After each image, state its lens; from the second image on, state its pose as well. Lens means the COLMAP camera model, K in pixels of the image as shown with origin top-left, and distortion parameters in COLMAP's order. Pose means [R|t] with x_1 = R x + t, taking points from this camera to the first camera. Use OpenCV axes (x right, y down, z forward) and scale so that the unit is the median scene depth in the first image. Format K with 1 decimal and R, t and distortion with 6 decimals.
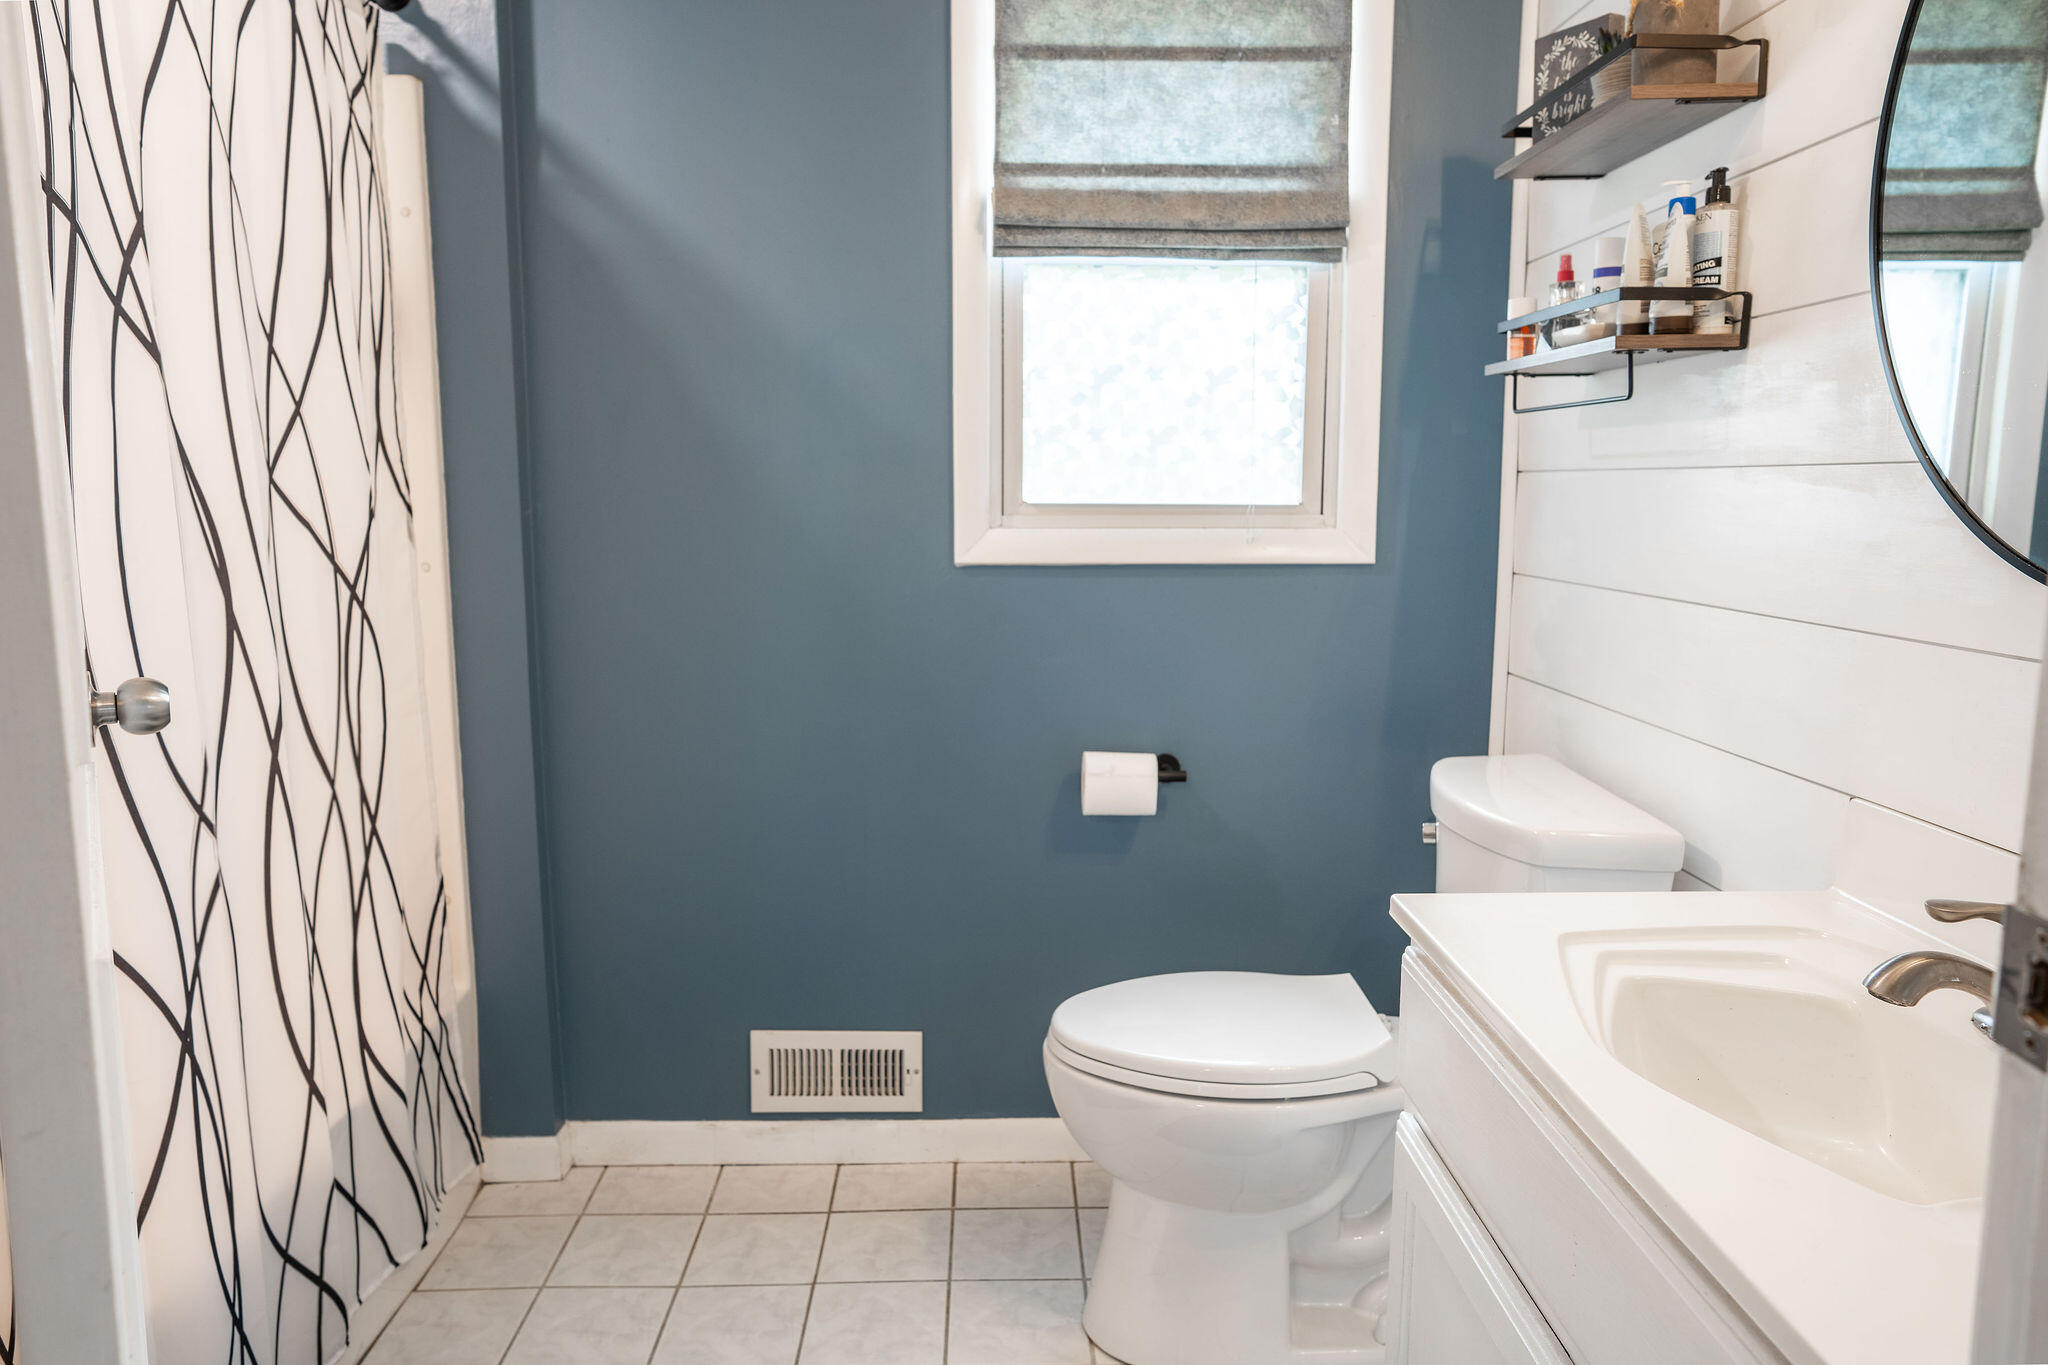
lens RADIAL K [[1363.6, 0, 1016.1], [0, 1363.6, 682.6], [0, 0, 1]] dist [-0.042747, 0.055389]
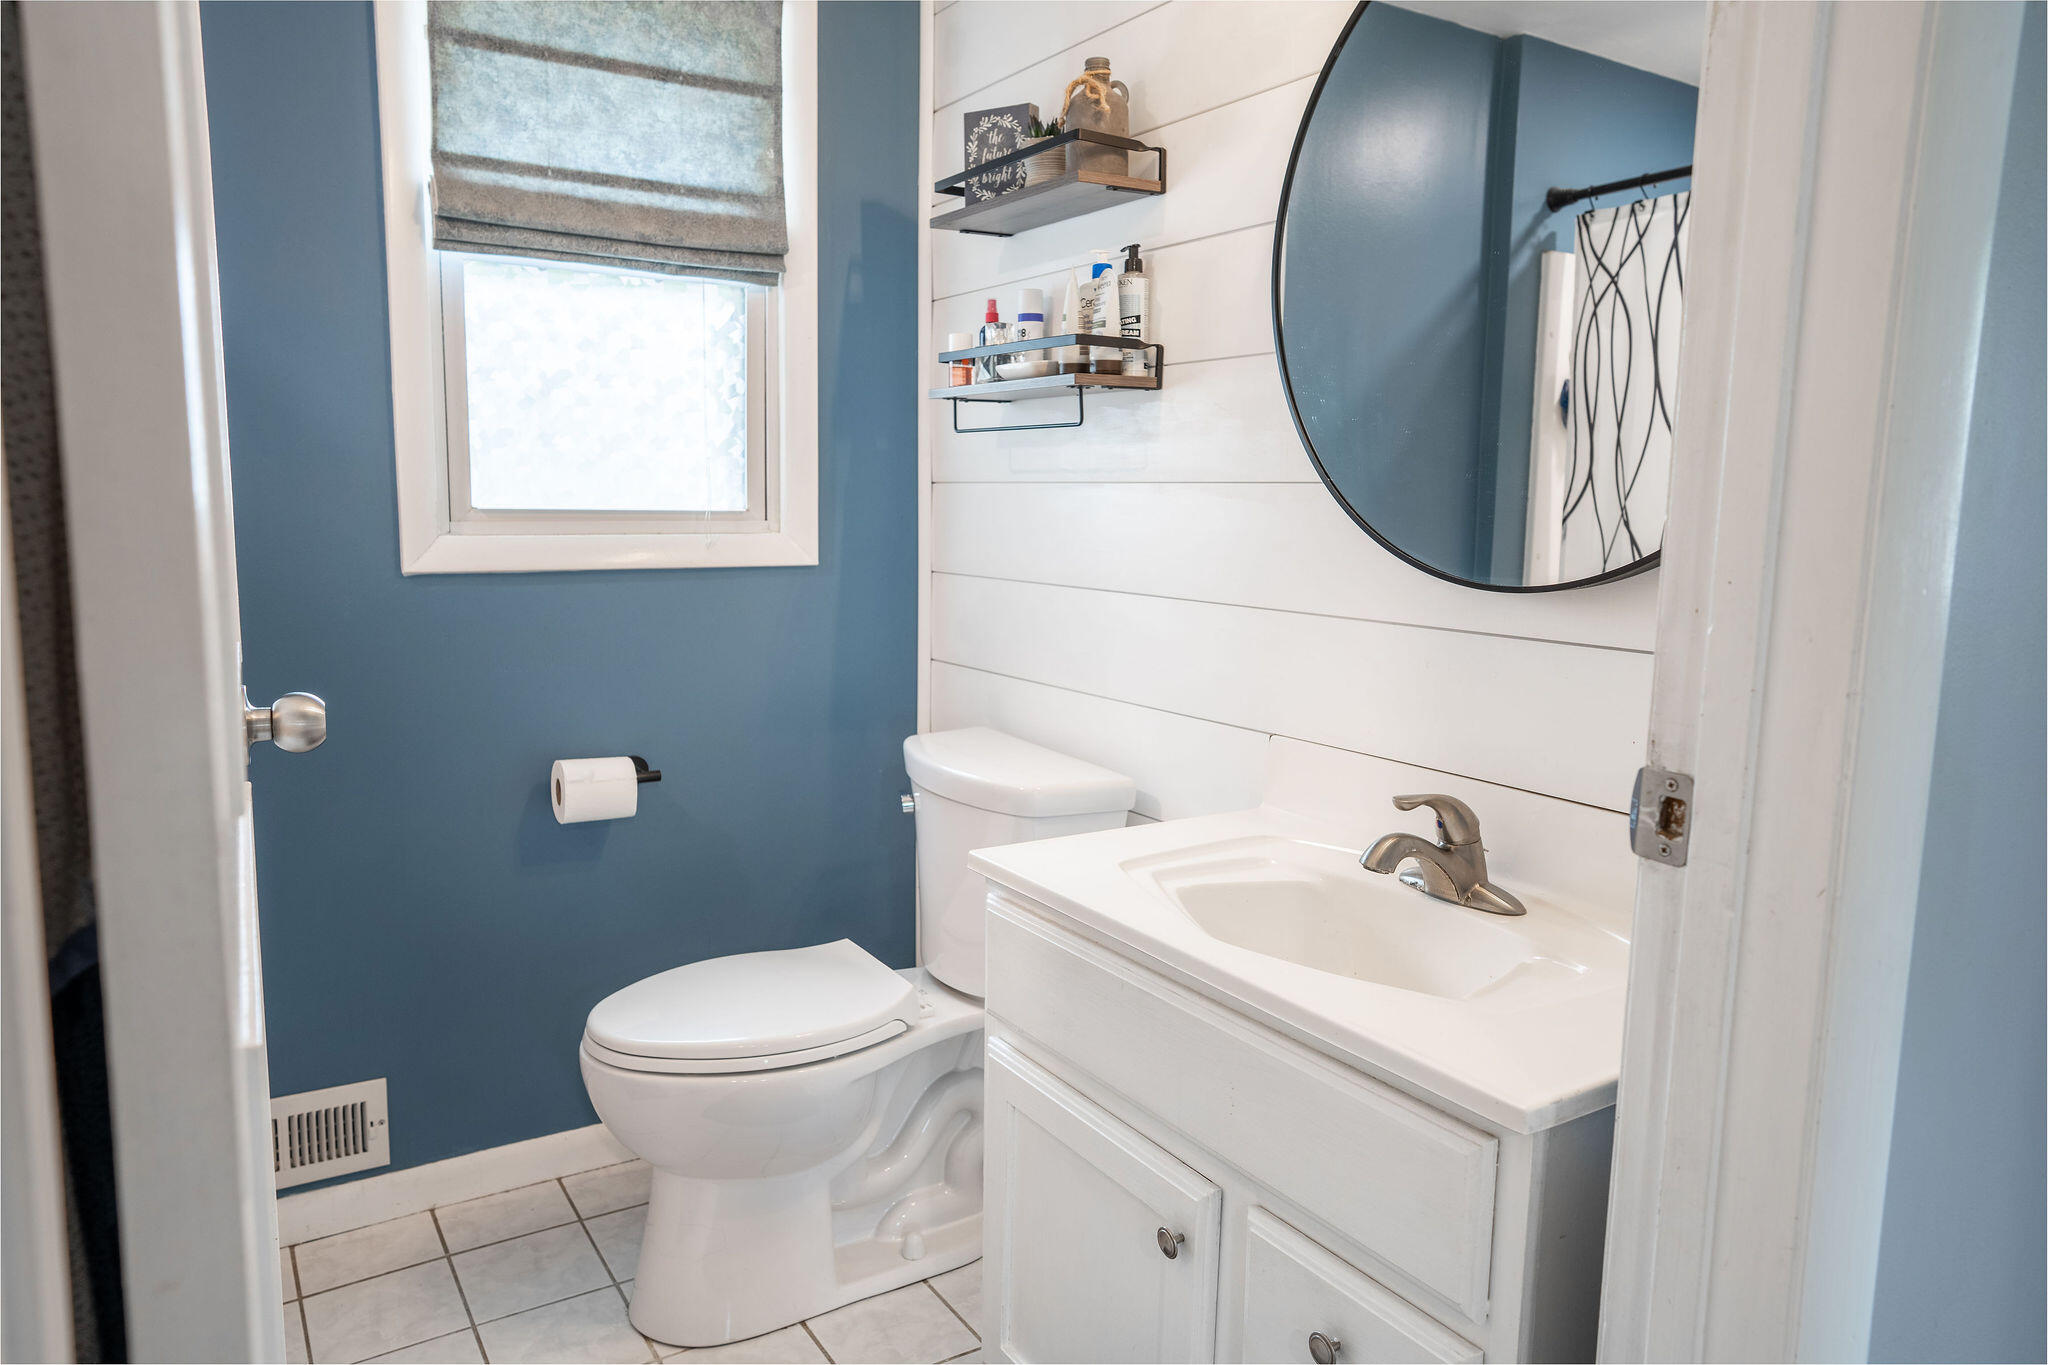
lens RADIAL K [[1333.8, 0, 986.2], [0, 1333.8, 684.4], [0, 0, 1]] dist [-0.037753, 0.051903]
pose [[0.861572, -0.060245, 0.504047, -0.173177], [0.060064, 0.998056, 0.016621, -0.001725], [-0.504069, 0.015955, 0.863516, 0.009444]]
